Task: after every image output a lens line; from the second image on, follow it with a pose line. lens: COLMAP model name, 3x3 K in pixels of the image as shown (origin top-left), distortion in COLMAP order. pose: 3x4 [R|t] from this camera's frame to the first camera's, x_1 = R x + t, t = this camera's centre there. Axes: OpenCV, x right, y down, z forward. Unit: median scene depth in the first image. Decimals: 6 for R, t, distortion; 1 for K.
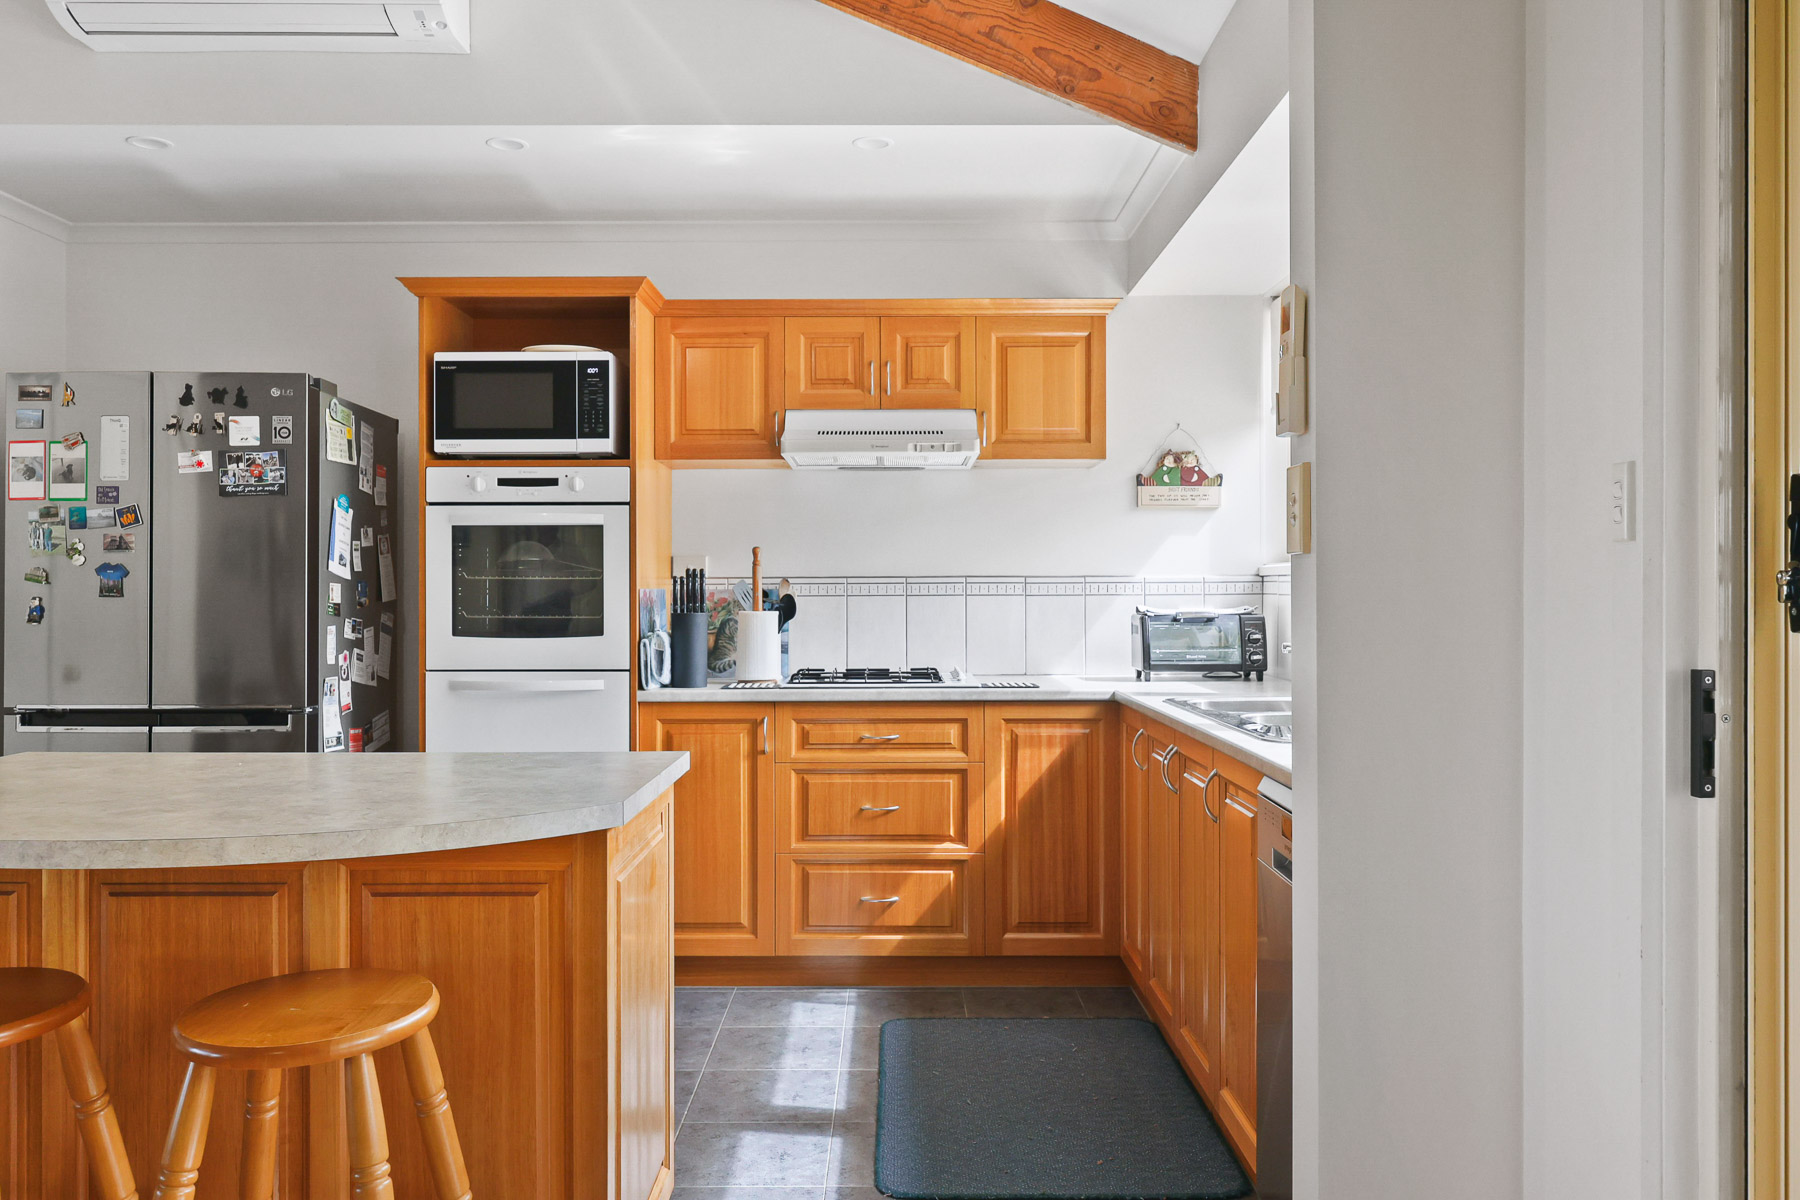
lens RADIAL K [[1358.0, 0, 891.7], [0, 1358.0, 588.5], [0, 0, 1]] dist [0.005230, 0.000387]
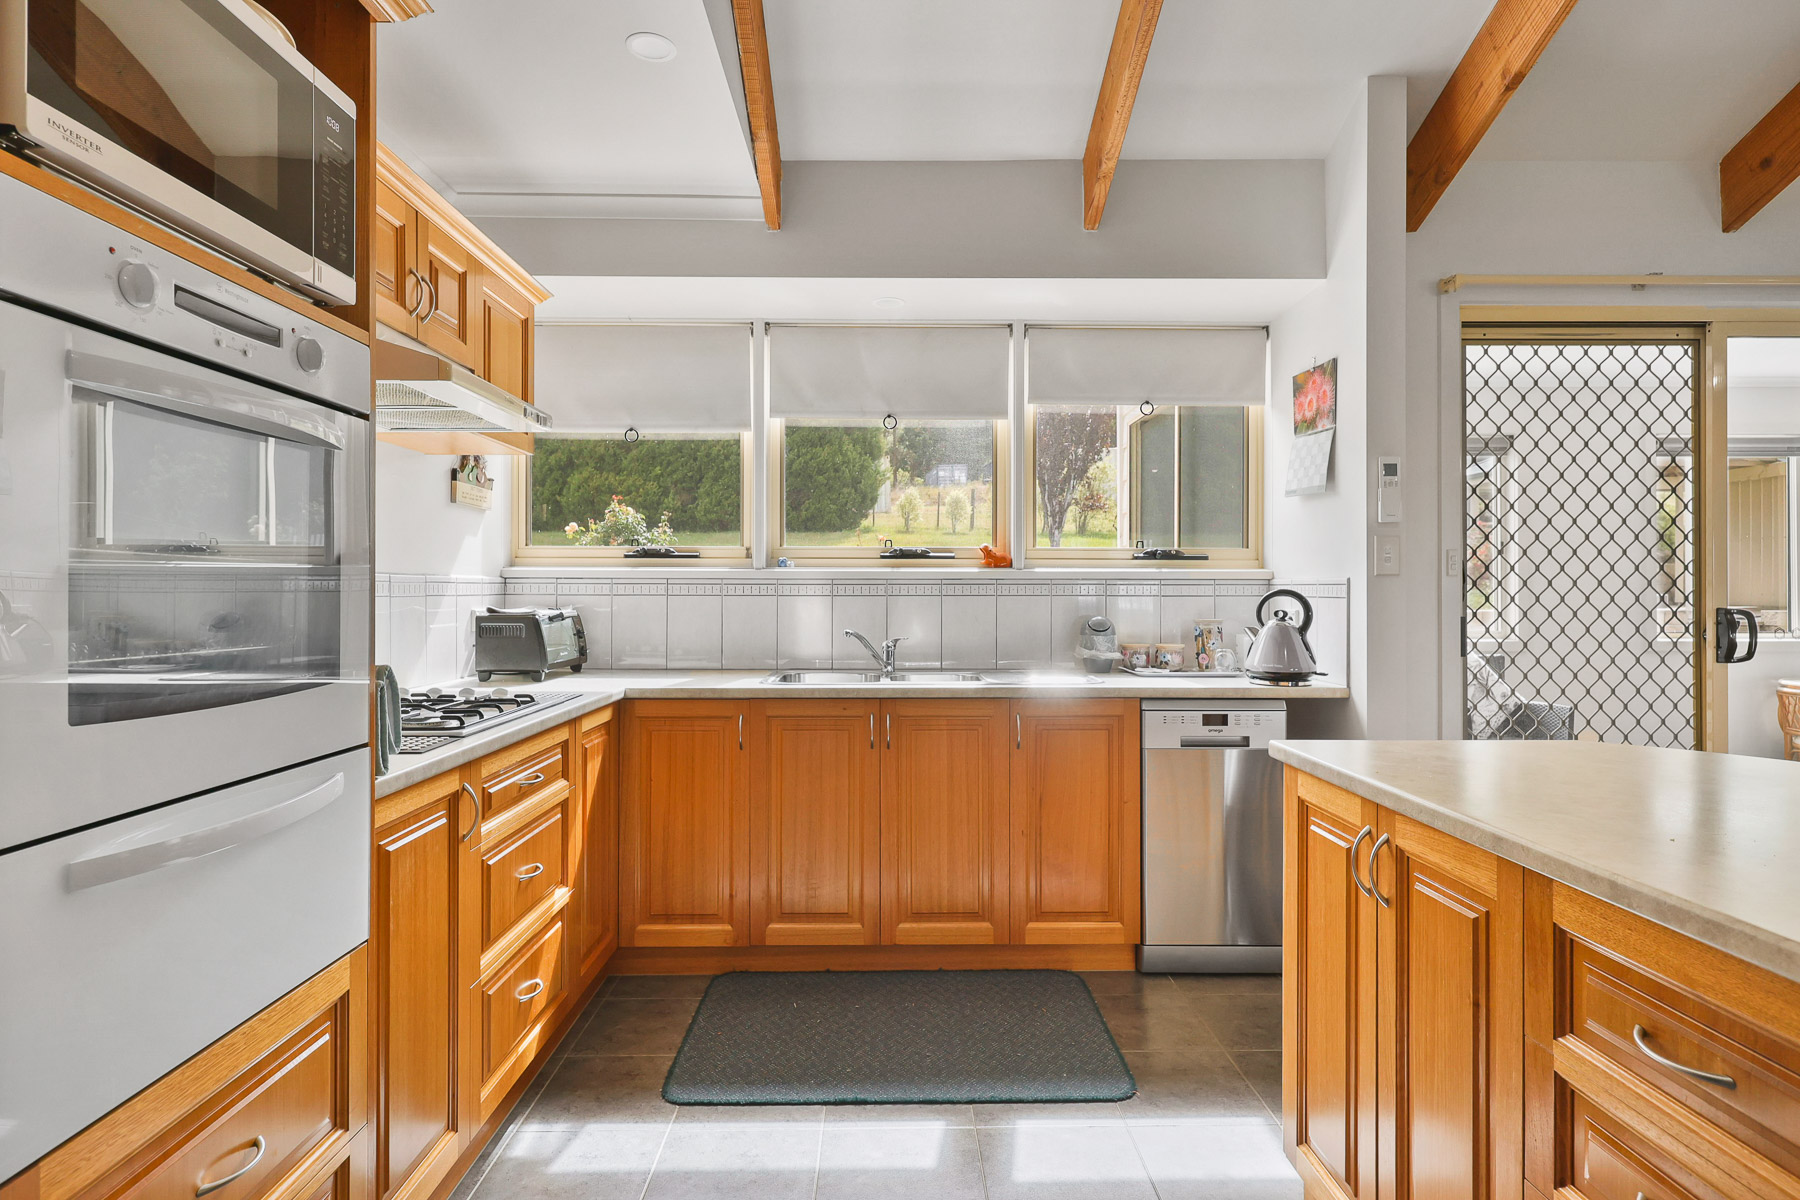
lens RADIAL K [[936.3, 0, 898.4], [0, 936.3, 594.7], [0, 0, 1]] dist [-0.006020, -0.000802]
pose [[-0.012381, -0.002285, 0.999921, -0.546795], [-0.003146, 0.999993, 0.002247, 0.001881], [-0.999918, -0.003118, -0.012388, 0.806387]]
